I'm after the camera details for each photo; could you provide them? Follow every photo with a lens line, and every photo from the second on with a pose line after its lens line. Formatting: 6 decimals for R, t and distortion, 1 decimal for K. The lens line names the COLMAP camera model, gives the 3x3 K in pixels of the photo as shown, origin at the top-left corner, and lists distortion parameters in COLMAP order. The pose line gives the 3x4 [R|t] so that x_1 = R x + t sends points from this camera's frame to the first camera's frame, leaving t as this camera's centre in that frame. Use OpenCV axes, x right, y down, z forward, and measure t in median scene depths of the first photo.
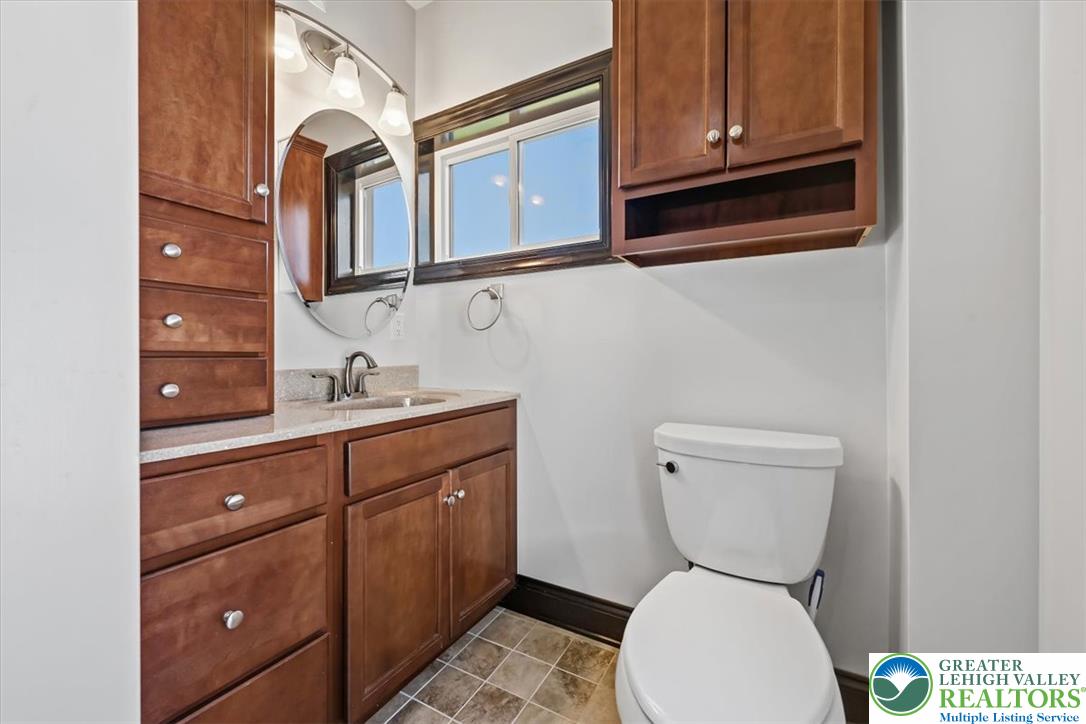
lens RADIAL K [[437.1, 0, 545.1], [0, 437.1, 362.9], [0, 0, 1]] dist [-0.001091, -0.000210]
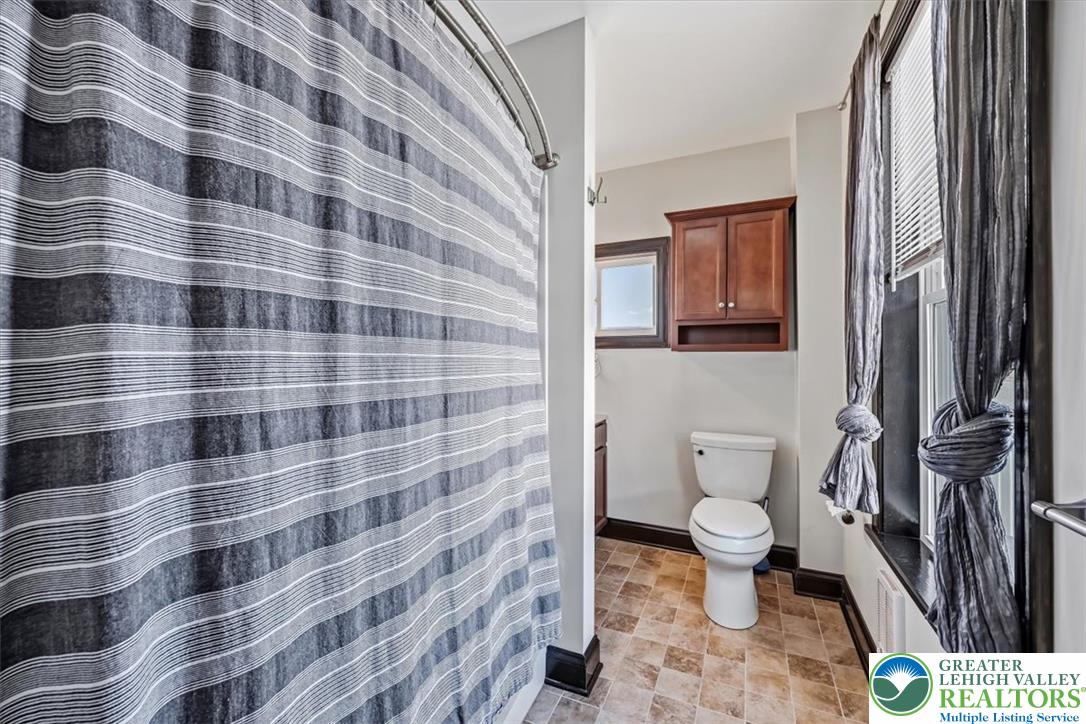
lens RADIAL K [[437.1, 0, 540.8], [0, 437.1, 359.7], [0, 0, 1]] dist [-0.001091, -0.000210]
pose [[0.996364, 0.003424, 0.085128, -0.665107], [-0.002029, 0.999862, -0.016468, -0.175820], [-0.085172, 0.016236, 0.996234, -1.055011]]
